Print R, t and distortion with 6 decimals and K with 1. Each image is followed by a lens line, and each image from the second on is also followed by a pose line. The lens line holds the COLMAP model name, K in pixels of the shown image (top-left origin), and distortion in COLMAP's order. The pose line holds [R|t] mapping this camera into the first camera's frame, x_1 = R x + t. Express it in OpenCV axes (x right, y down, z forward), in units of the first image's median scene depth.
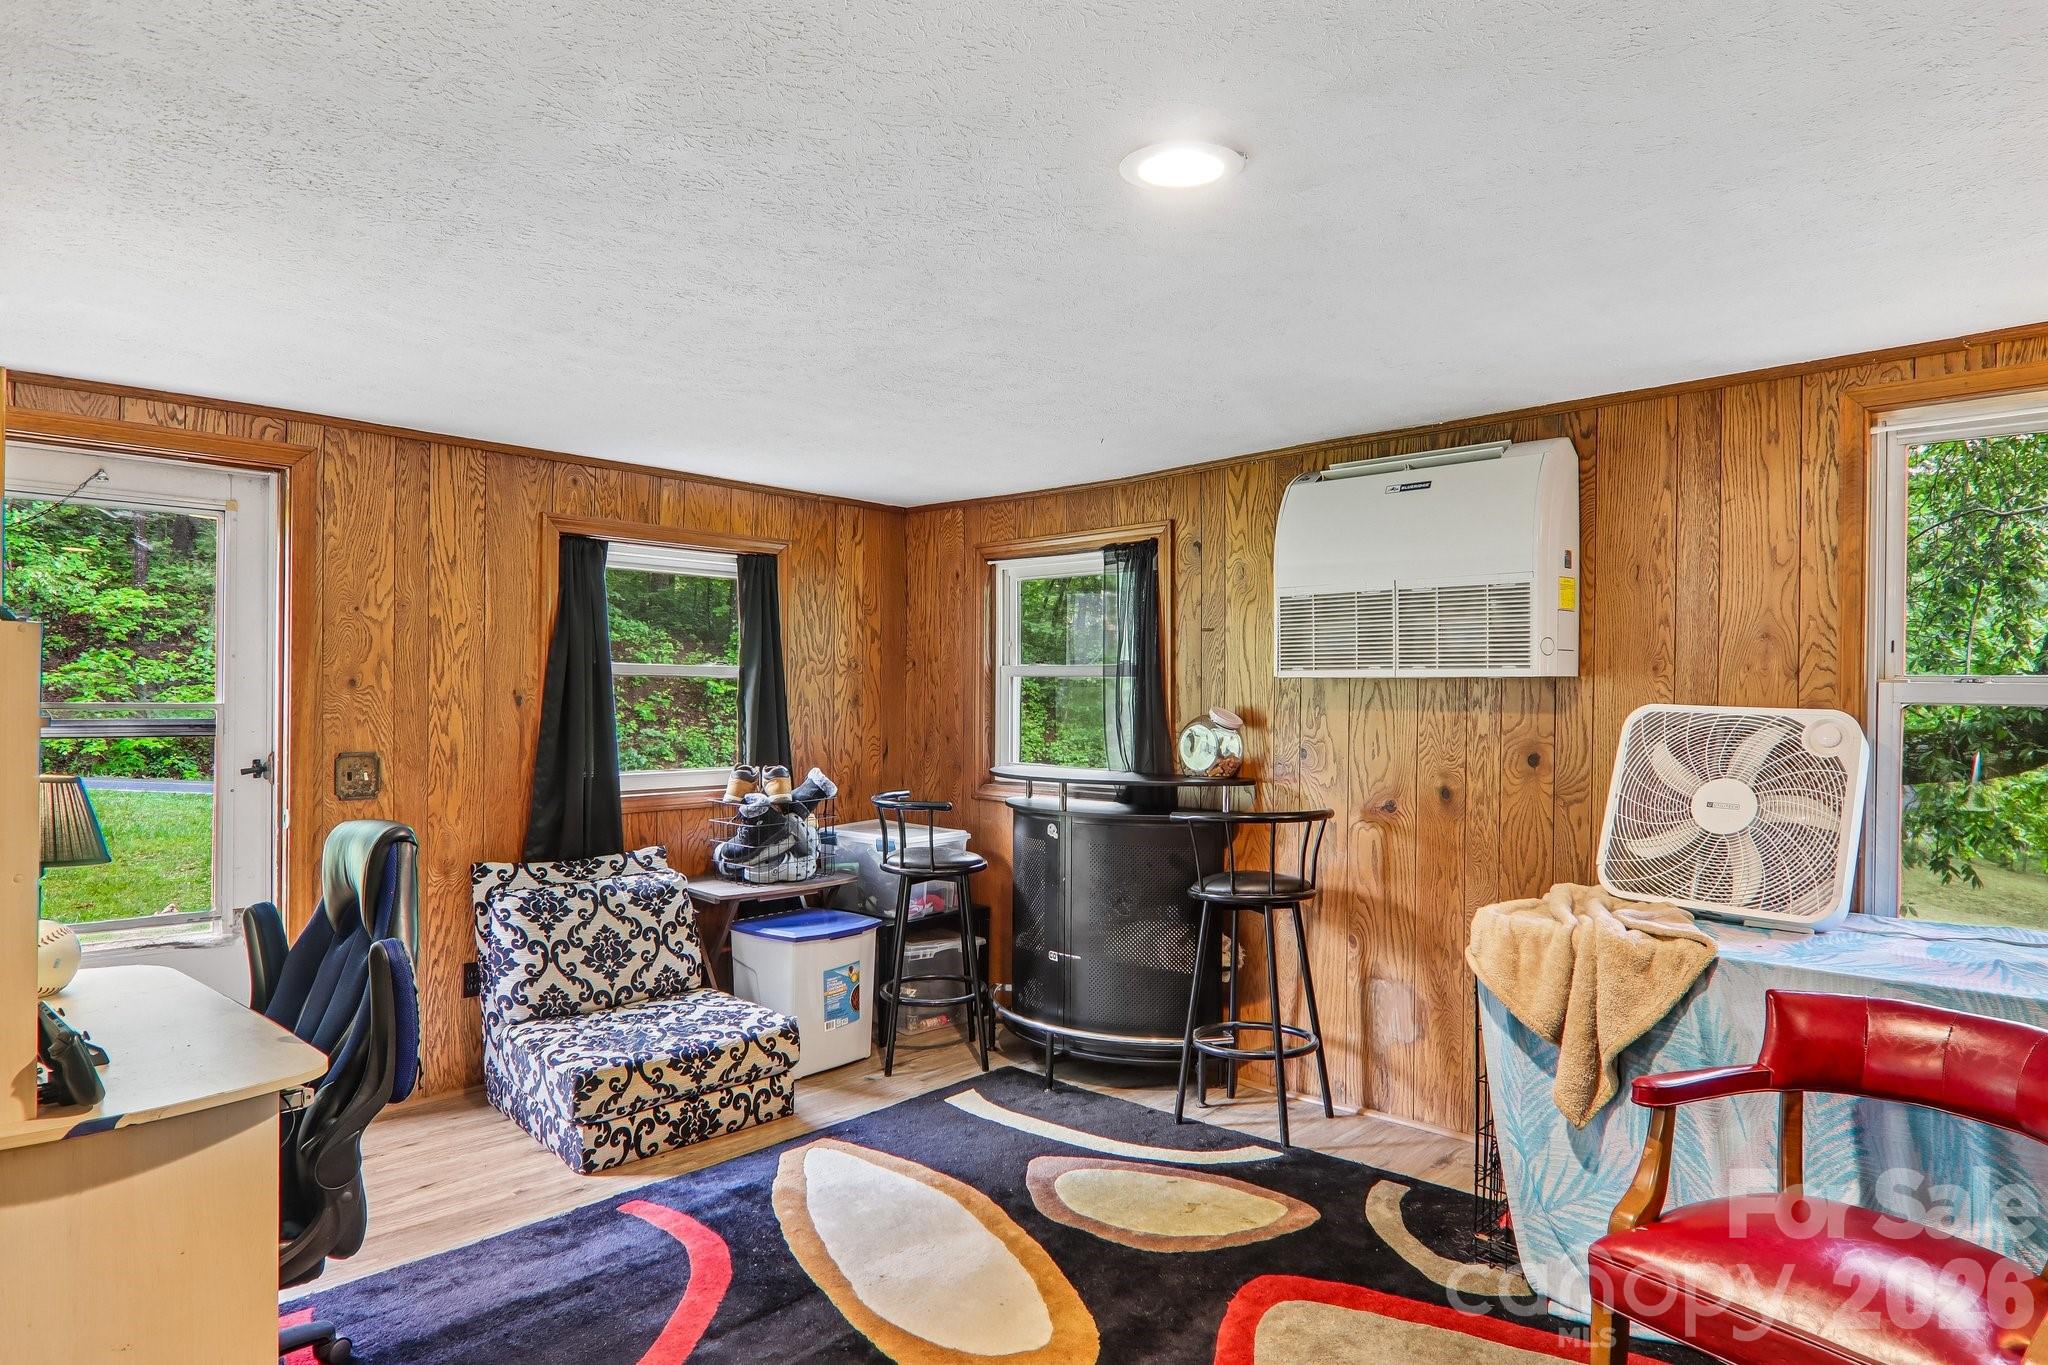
lens RADIAL K [[1182.5, 0, 1032.1], [0, 1182.5, 690.8], [0, 0, 1]] dist [0.019755, -0.022025]
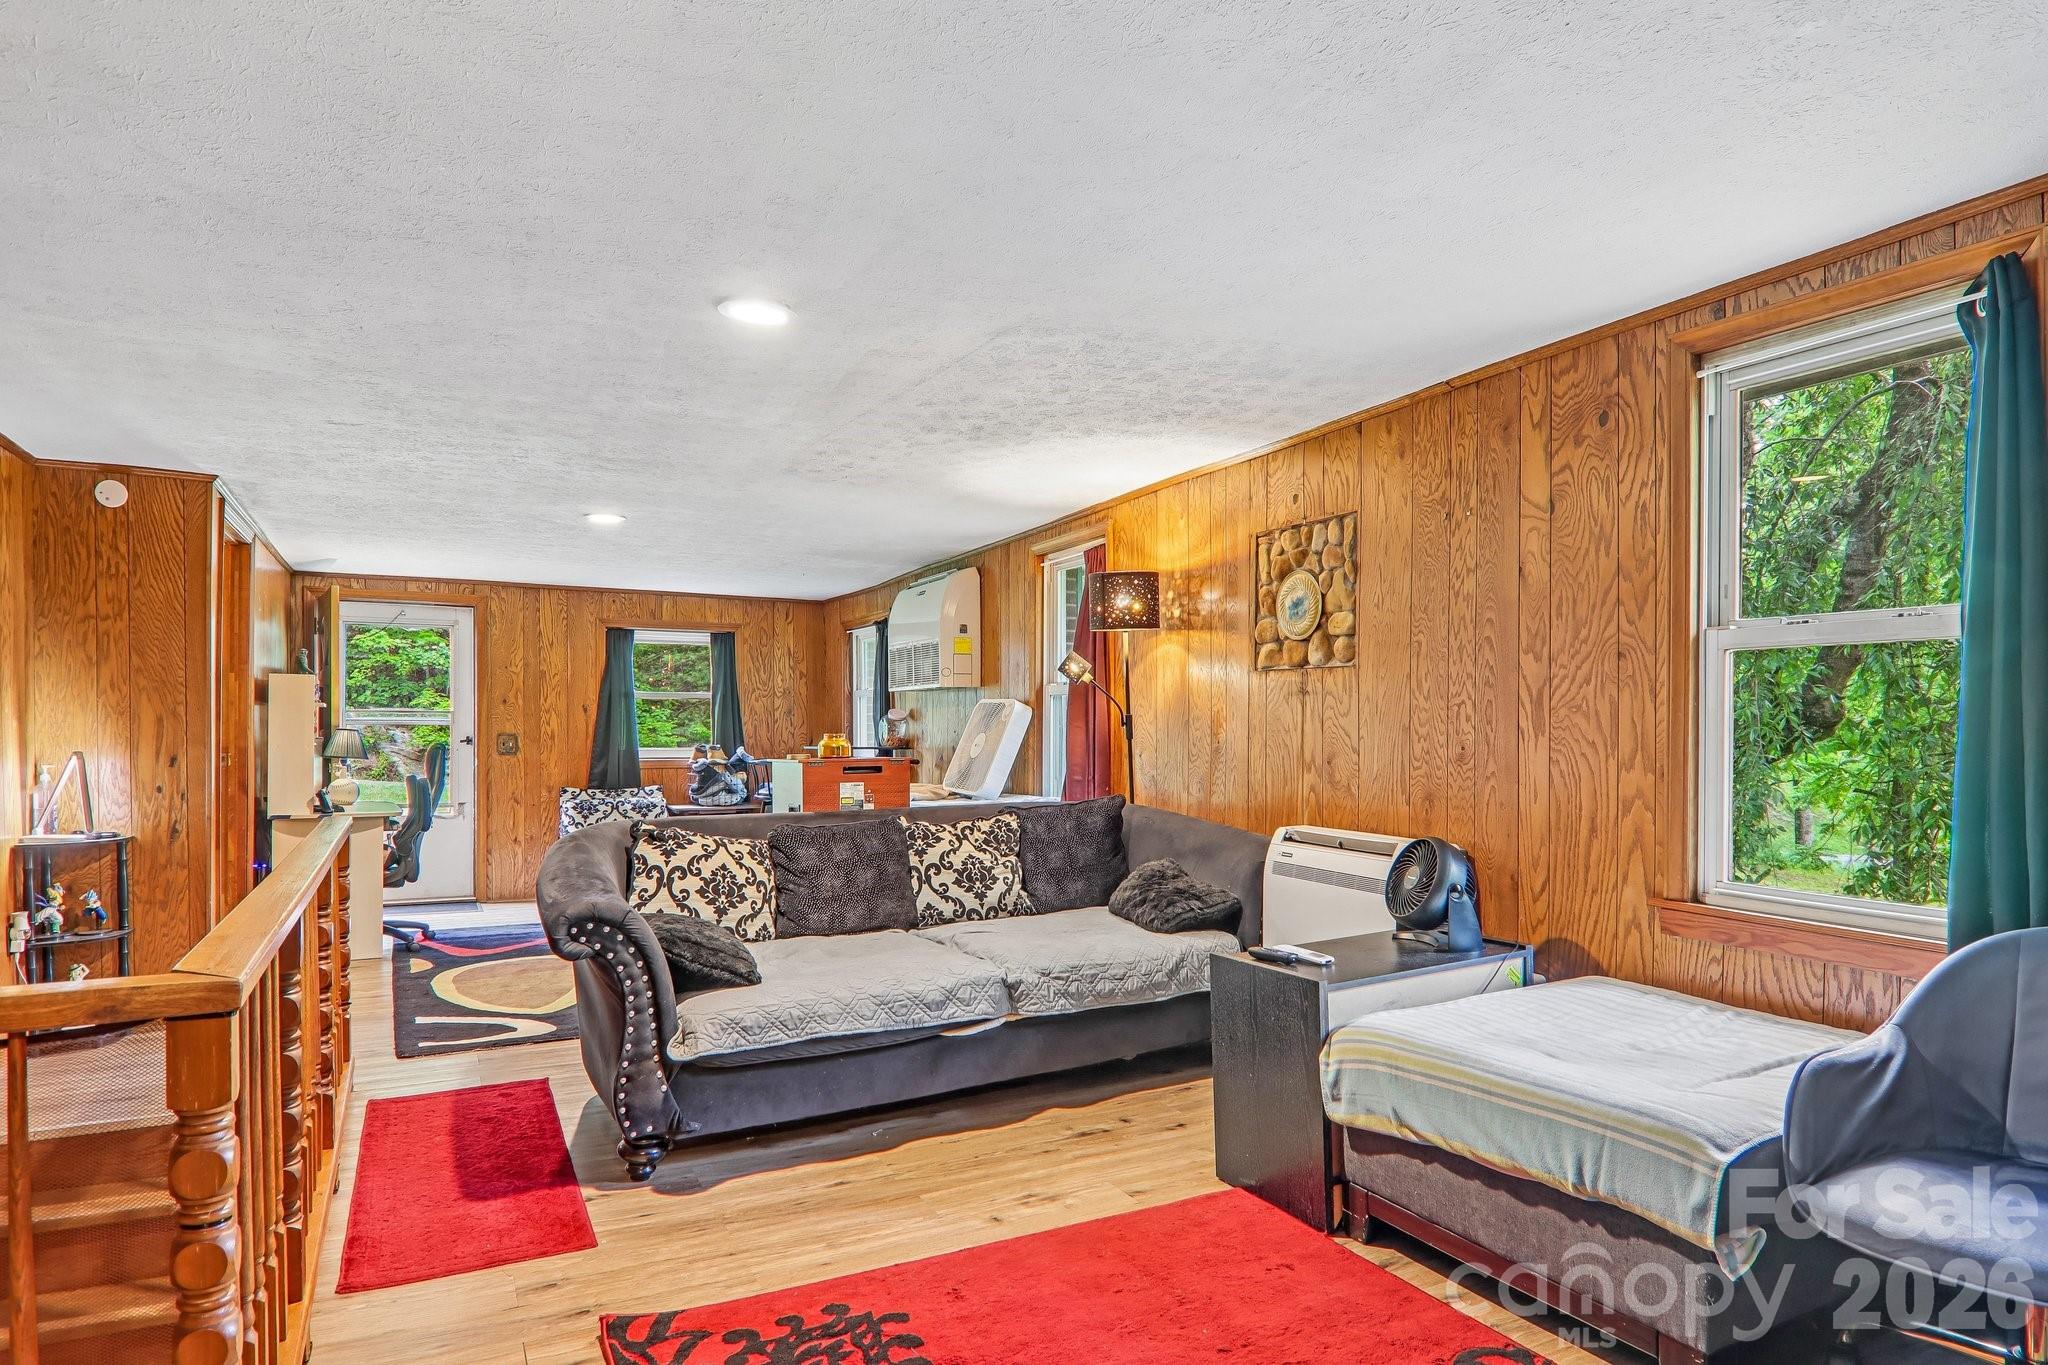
lens RADIAL K [[1151.0, 0, 1033.5], [0, 1151.0, 724.3], [0, 0, 1]] dist [0.004932, -0.000347]
pose [[0.949754, -0.008568, -0.312880, 0.991867], [0.006508, 0.999950, -0.007627, 0.056701], [0.312930, 0.005207, 0.949762, -0.693815]]
